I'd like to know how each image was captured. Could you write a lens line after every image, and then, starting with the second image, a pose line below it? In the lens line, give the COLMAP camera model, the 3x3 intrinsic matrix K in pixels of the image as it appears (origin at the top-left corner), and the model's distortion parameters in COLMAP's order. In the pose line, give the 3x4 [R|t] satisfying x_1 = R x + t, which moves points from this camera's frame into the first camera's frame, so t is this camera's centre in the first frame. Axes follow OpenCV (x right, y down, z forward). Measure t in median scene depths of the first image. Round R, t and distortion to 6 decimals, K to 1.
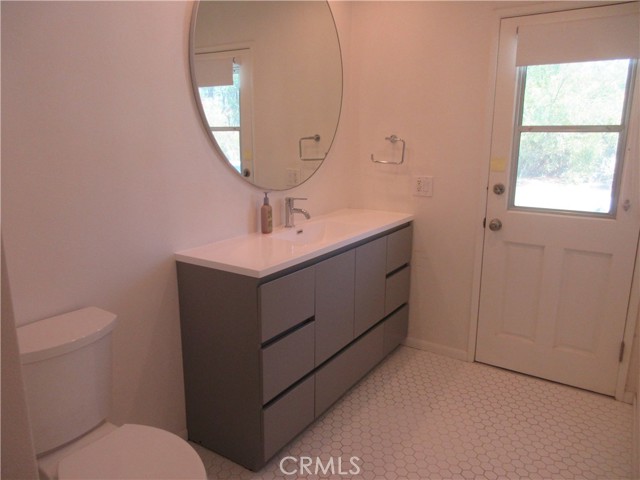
lens RADIAL K [[474.7, 0, 323.9], [0, 474.7, 239.8], [0, 0, 1]] dist [-0.004628, 0.013789]
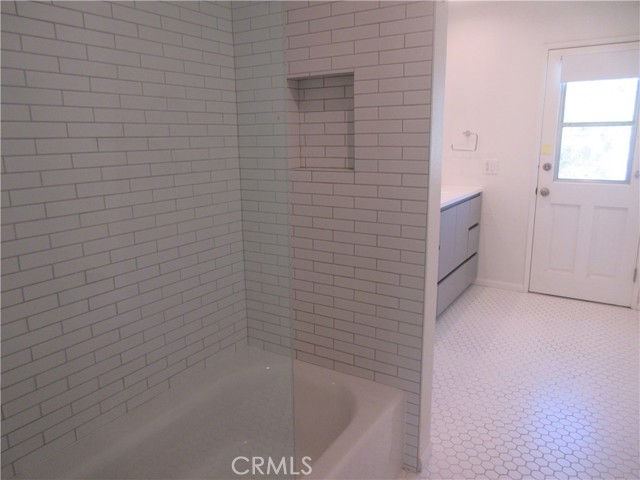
lens RADIAL K [[474.7, 0, 325.5], [0, 474.7, 238.3], [0, 0, 1]] dist [-0.004628, 0.013789]
pose [[0.999811, -0.015425, 0.011848, -0.318069], [0.015514, 0.999852, -0.007497, 0.108343], [-0.011731, 0.007680, 0.999902, -0.421357]]
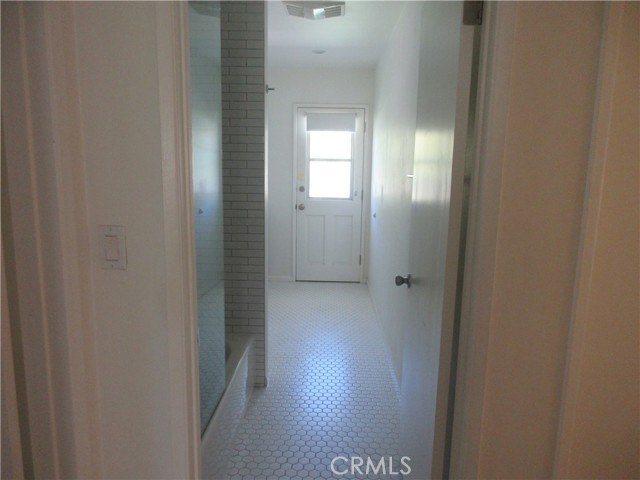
lens RADIAL K [[474.7, 0, 318.1], [0, 474.7, 242.8], [0, 0, 1]] dist [-0.004628, 0.013789]
pose [[0.852573, -0.073780, 0.517374, -0.621572], [0.099795, 0.994751, -0.022596, 0.169854], [-0.512992, 0.070896, 0.855461, -0.730532]]
